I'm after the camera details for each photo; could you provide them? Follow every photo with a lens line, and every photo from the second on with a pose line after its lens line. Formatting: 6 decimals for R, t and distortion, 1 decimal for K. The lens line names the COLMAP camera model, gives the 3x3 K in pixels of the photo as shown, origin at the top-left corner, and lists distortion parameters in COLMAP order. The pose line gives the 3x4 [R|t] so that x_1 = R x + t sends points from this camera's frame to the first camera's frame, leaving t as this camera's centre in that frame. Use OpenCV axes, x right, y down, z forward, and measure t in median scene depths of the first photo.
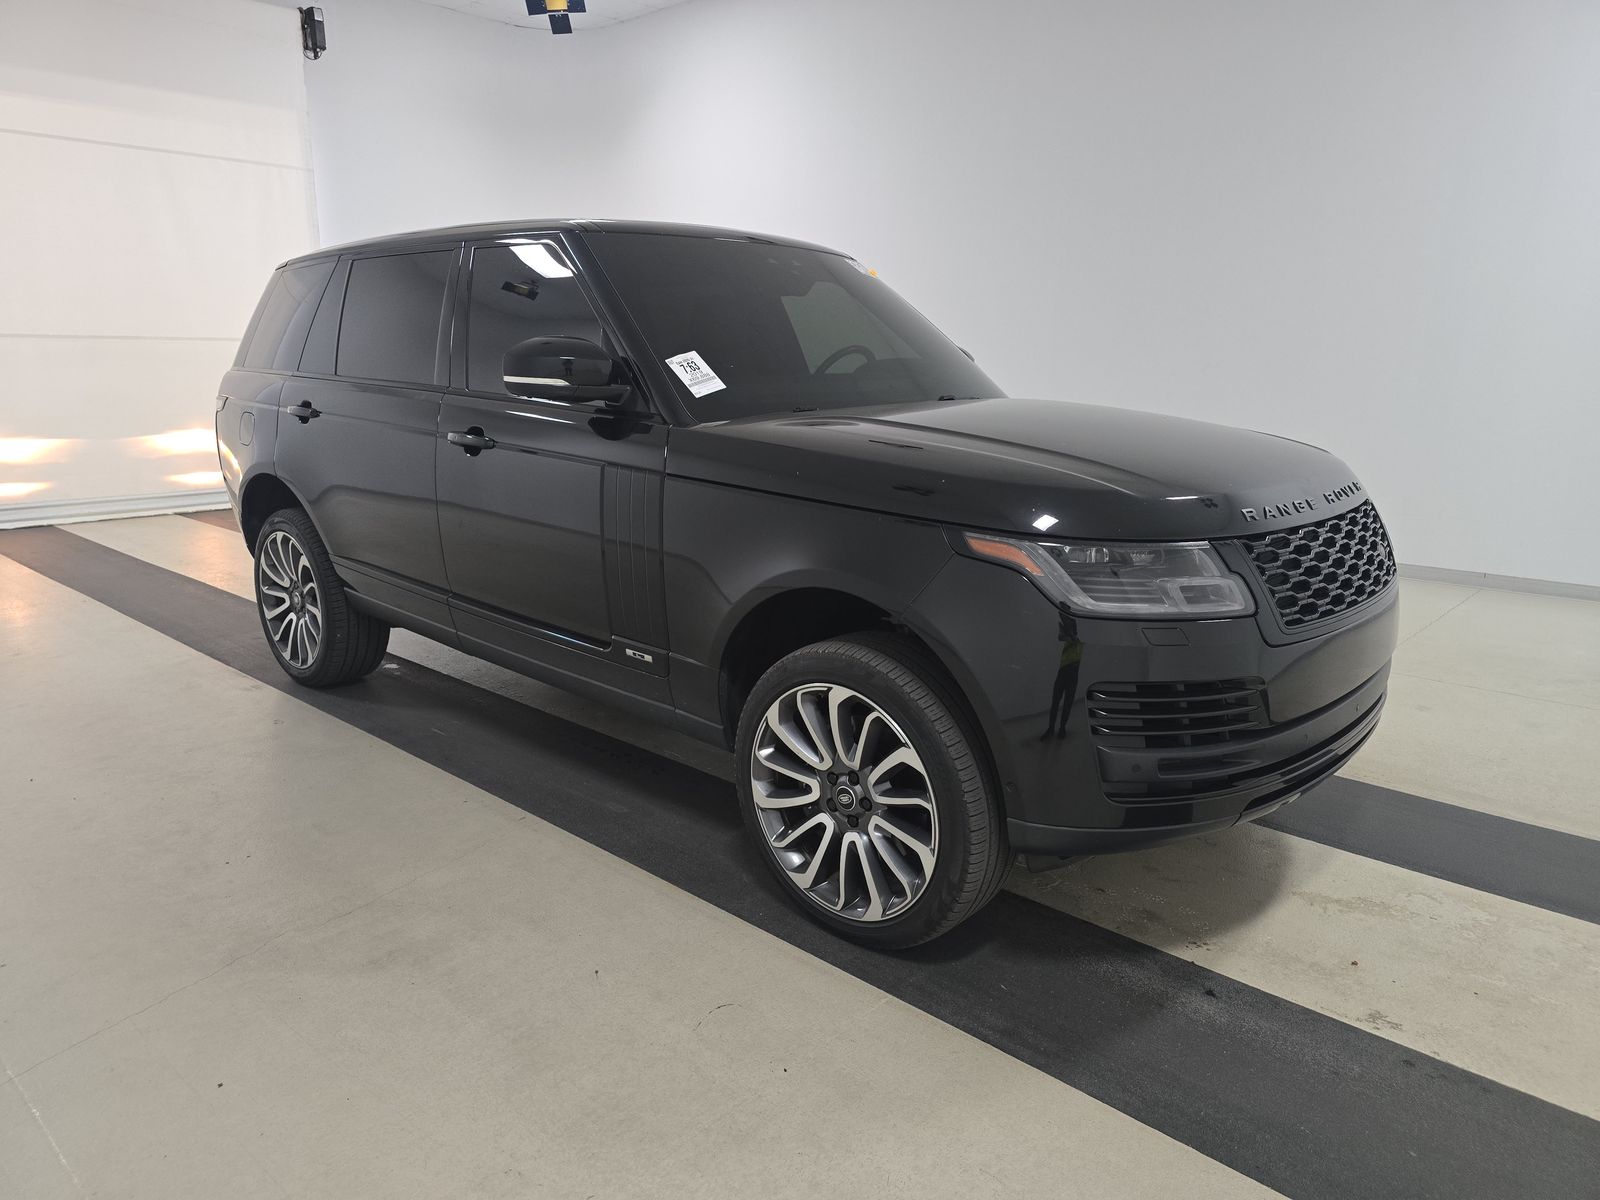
lens RADIAL K [[1068.6, 0, 805.2], [0, 1068.6, 596.5], [0, 0, 1]] dist [0.017062, -0.004141]
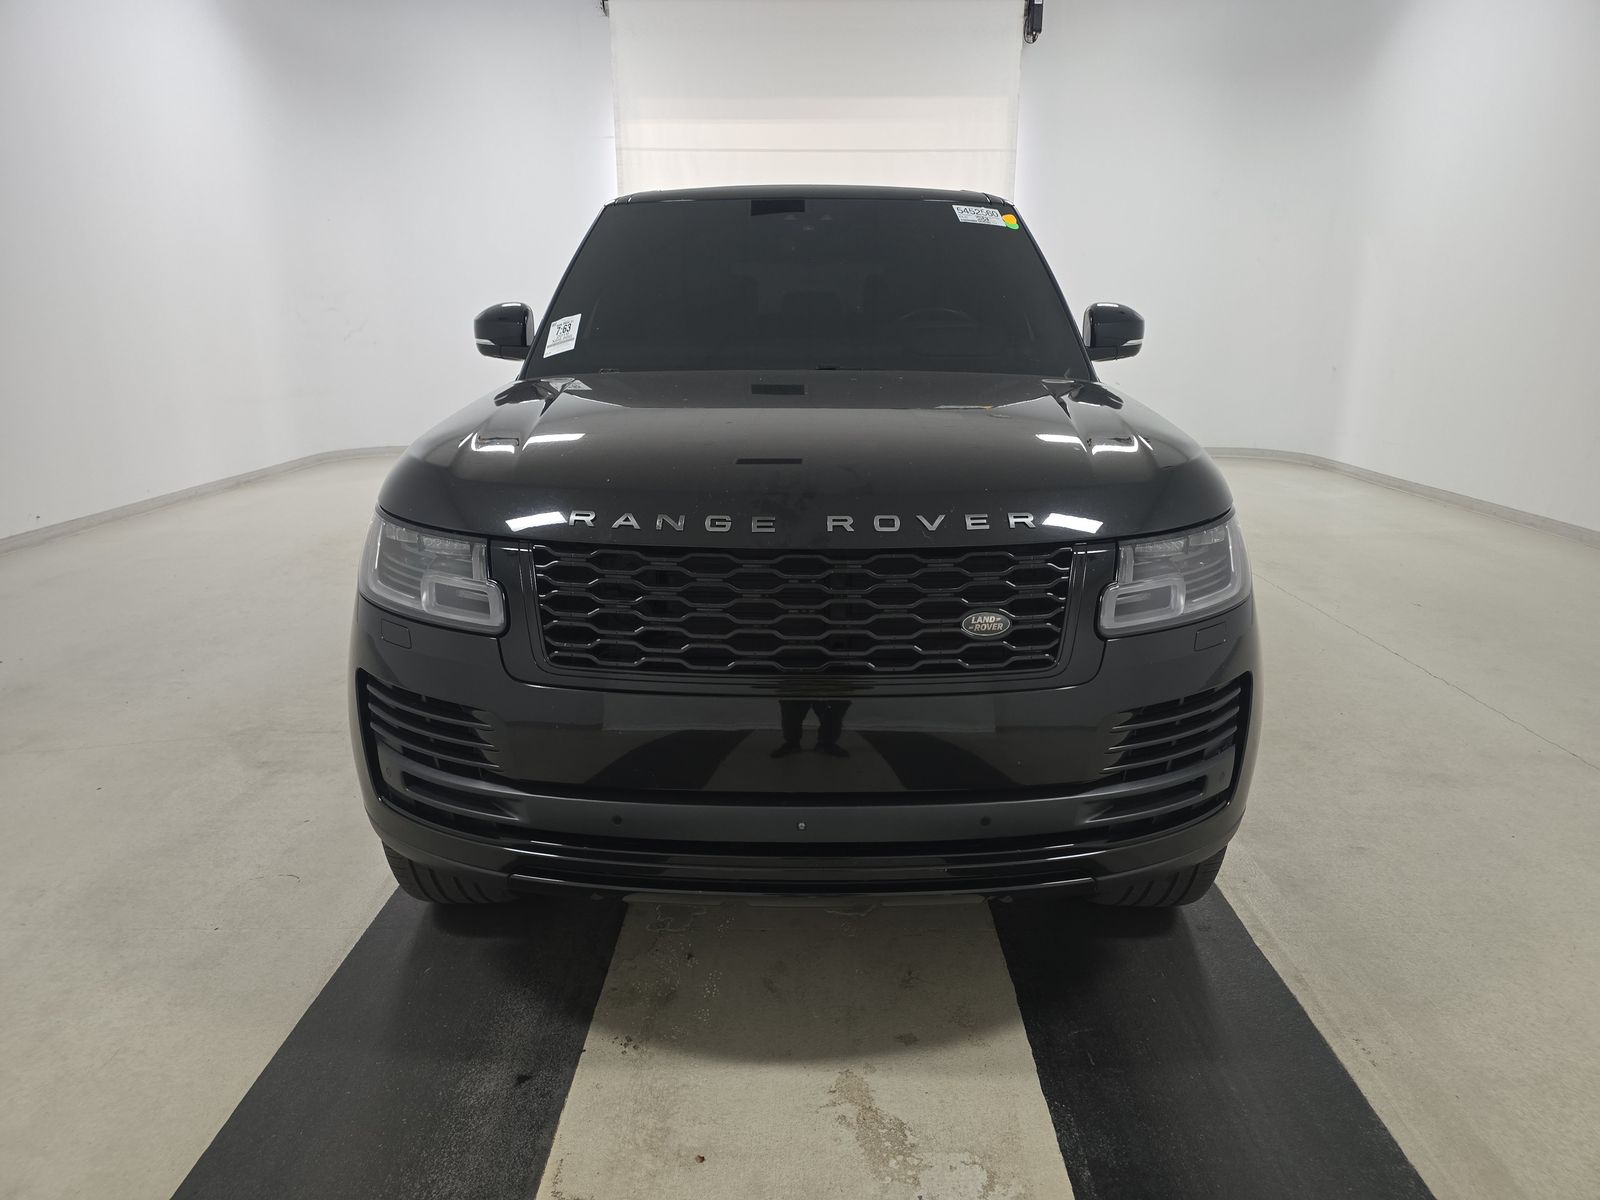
lens RADIAL K [[1068.6, 0, 804.6], [0, 1068.6, 603.3], [0, 0, 1]] dist [0.017062, -0.004141]
pose [[0.668809, 0.180245, -0.721253, 1.008862], [-0.156621, 0.982551, 0.100312, -0.108837], [0.726749, 0.045874, 0.685369, 0.538686]]
